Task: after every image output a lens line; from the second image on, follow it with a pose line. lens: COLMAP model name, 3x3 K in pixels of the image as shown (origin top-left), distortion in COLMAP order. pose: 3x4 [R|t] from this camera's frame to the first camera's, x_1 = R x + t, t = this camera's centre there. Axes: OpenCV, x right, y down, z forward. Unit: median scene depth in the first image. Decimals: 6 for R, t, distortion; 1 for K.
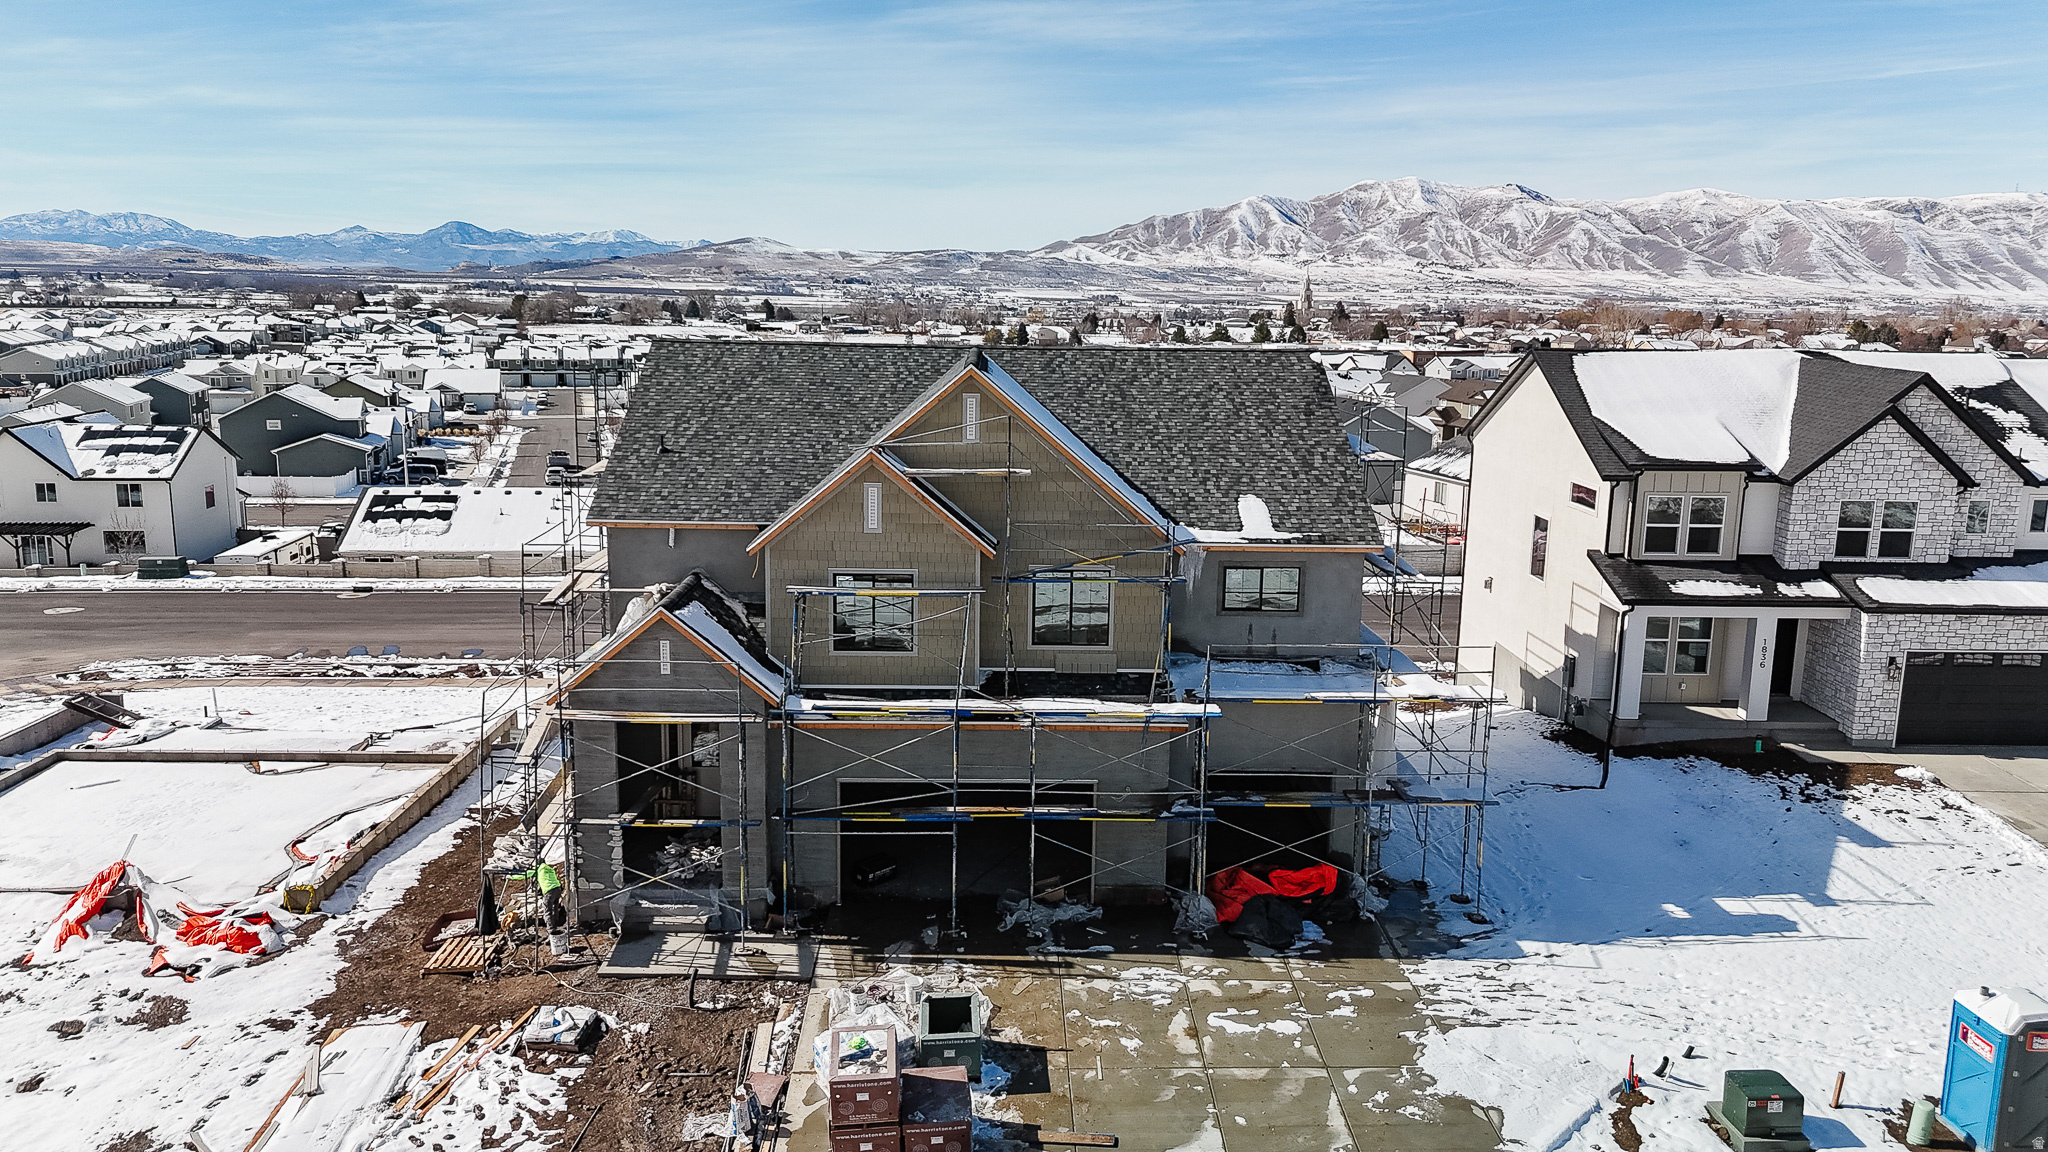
lens RADIAL K [[1495.6, 0, 1025.5], [0, 1495.6, 572.8], [0, 0, 1]] dist [0.074019, -0.076462]
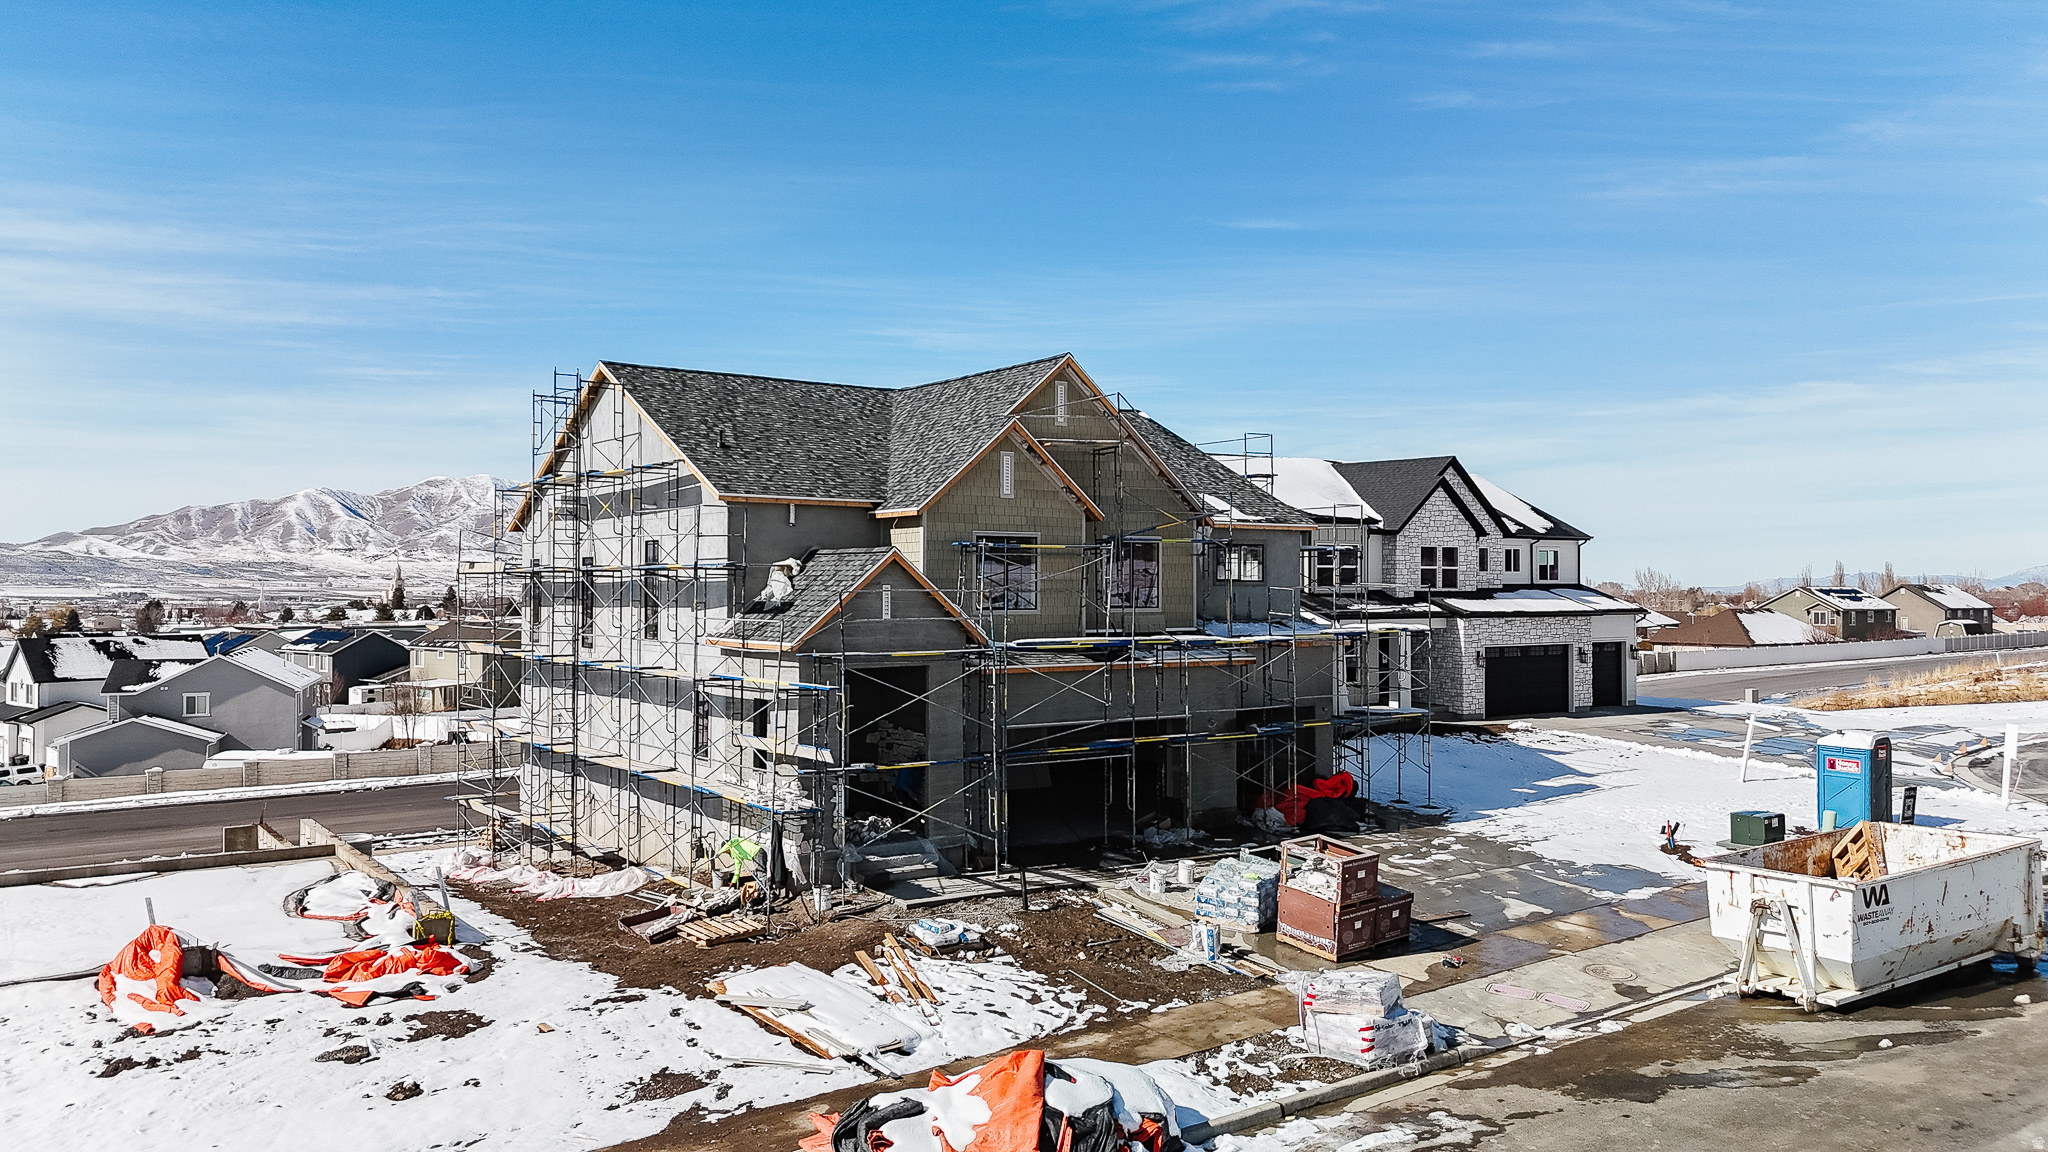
lens RADIAL K [[1491.2, 0, 1024.2], [0, 1491.2, 571.3], [0, 0, 1]] dist [0.081113, -0.084135]
pose [[0.832216, -0.008987, 0.554379, -0.527376], [0.115731, 0.980660, -0.157835, 0.150763], [-0.542239, 0.195512, 0.817161, 0.089900]]
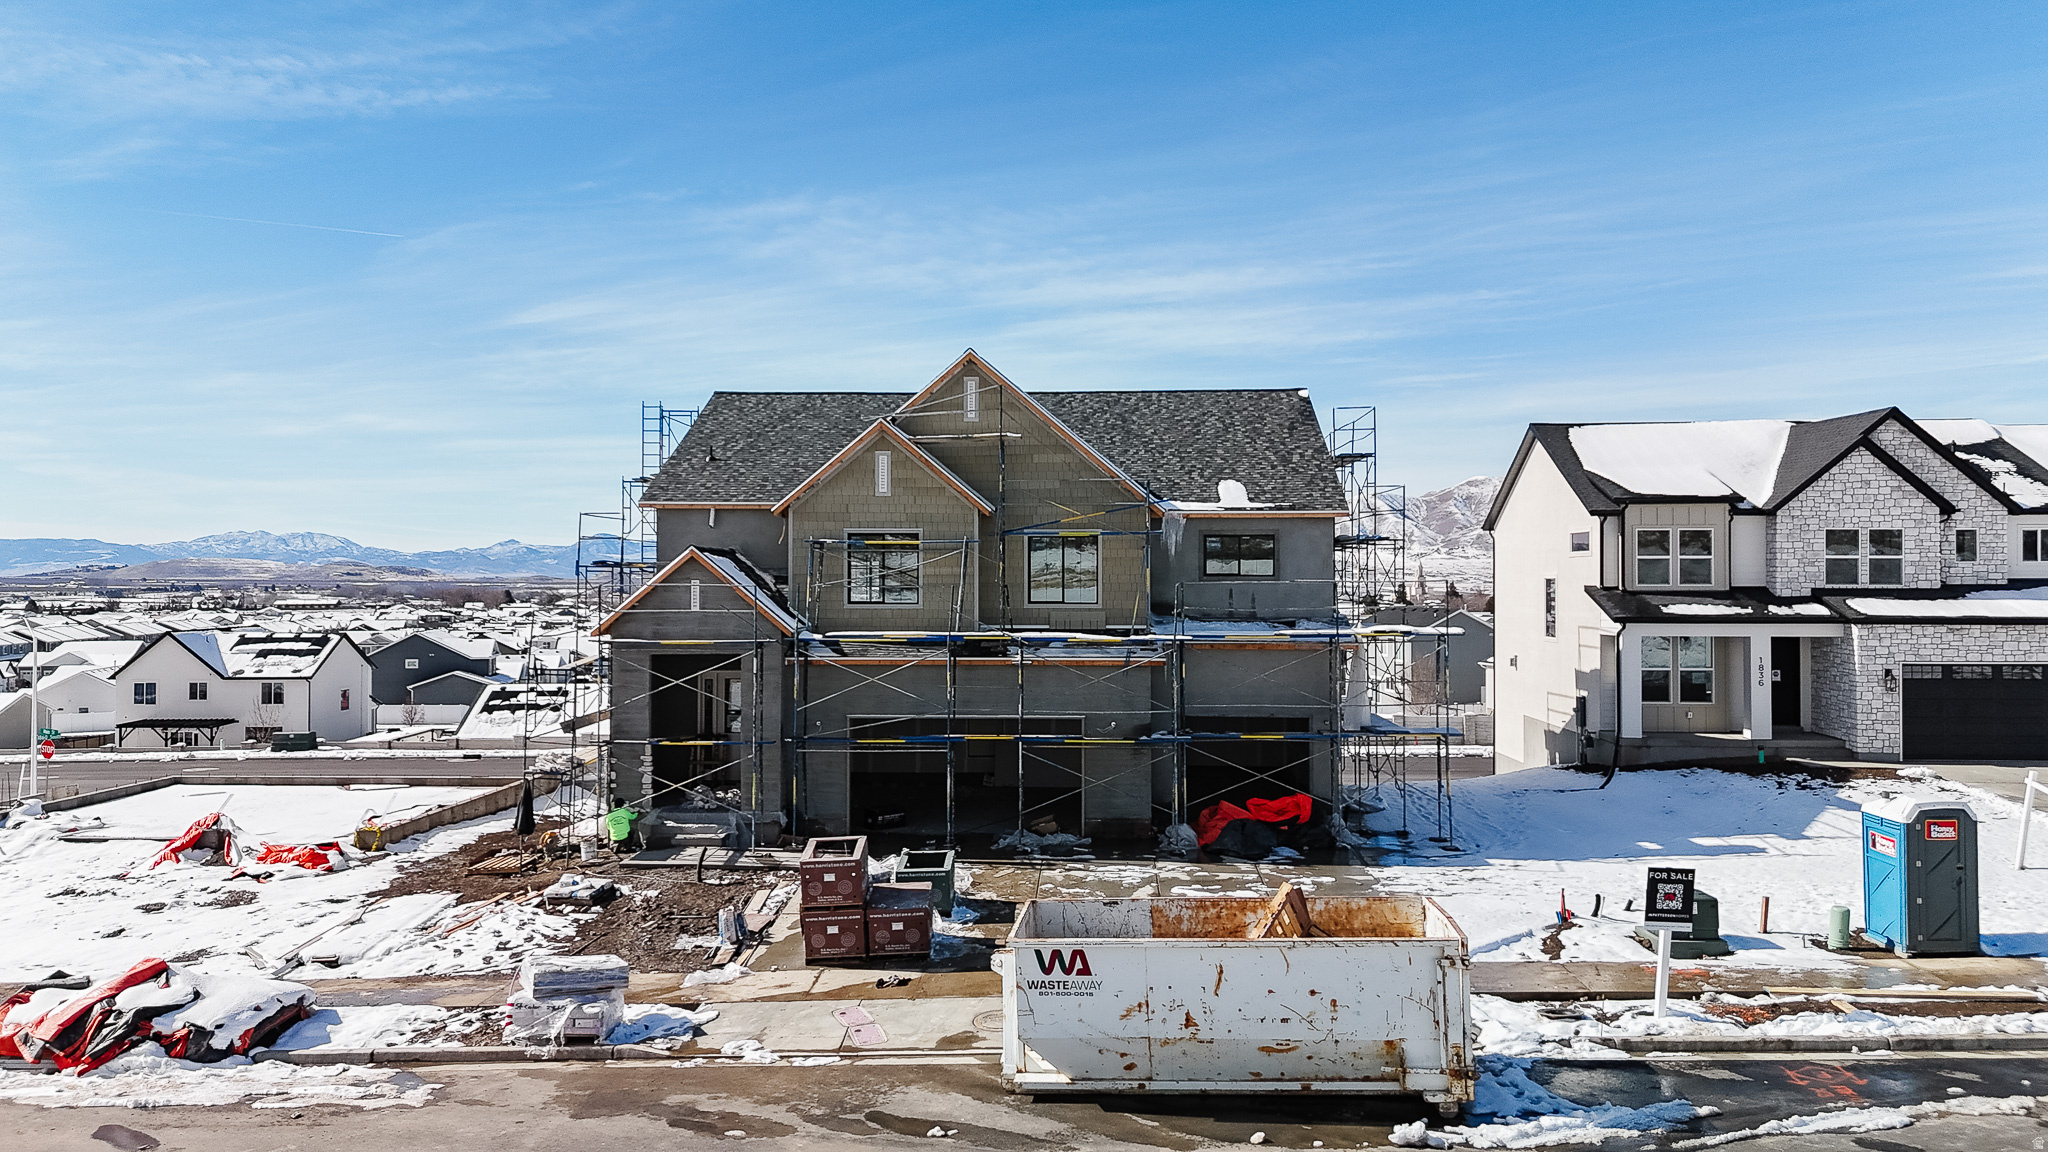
lens RADIAL K [[1491.2, 0, 1024.2], [0, 1491.2, 571.3], [0, 0, 1]] dist [0.081113, -0.084135]
pose [[0.996845, -0.015210, -0.077897, 0.068984], [-0.000322, 0.980682, -0.195608, 0.189366], [0.079367, 0.195016, 0.977584, -0.060598]]
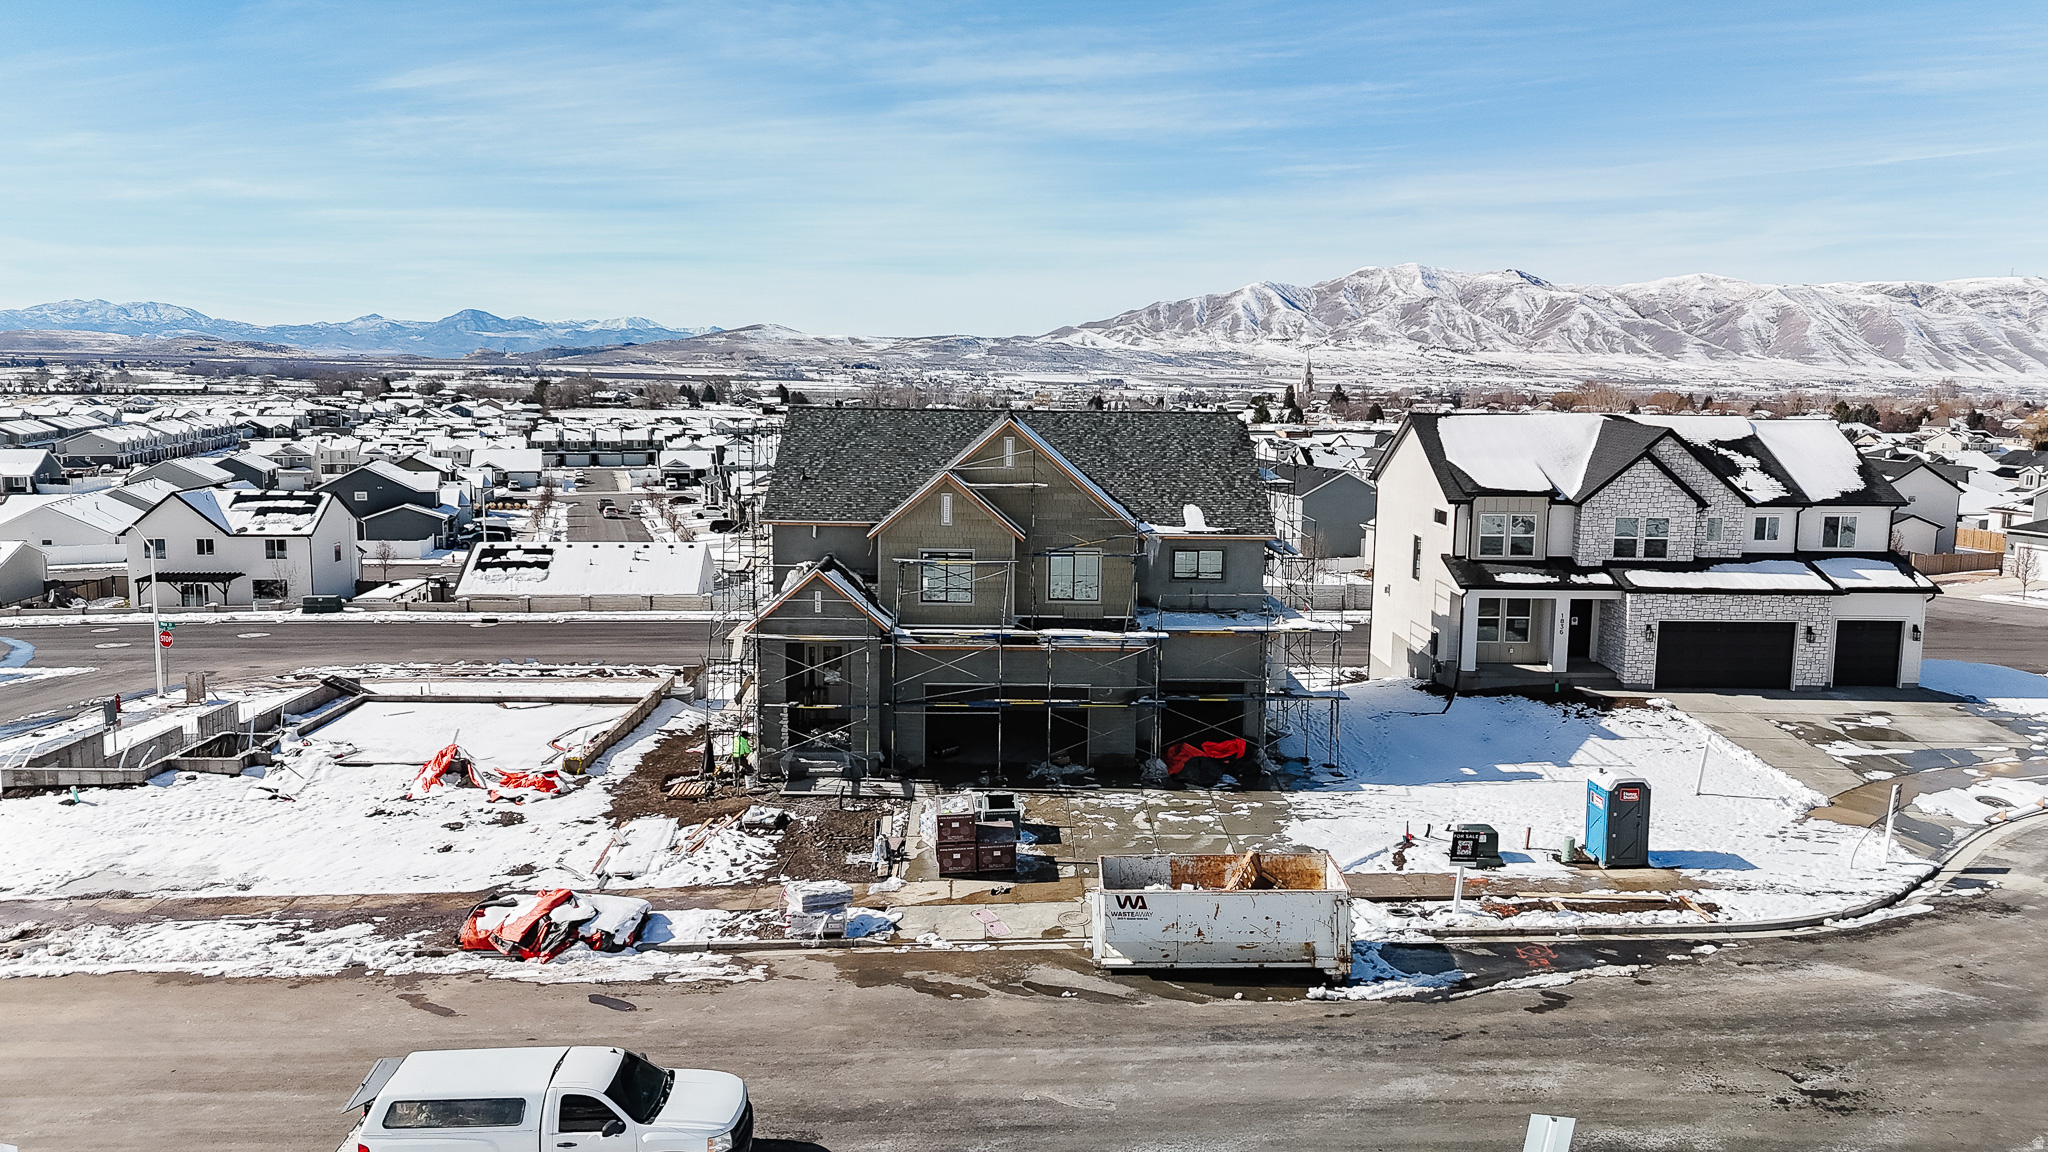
lens RADIAL K [[1491.2, 0, 1024.2], [0, 1491.2, 571.3], [0, 0, 1]] dist [0.081113, -0.084135]
pose [[0.999982, -0.002251, -0.005568, -0.009469], [0.001941, 0.998473, -0.055210, 0.081720], [0.005684, 0.055198, 0.998459, -0.420191]]
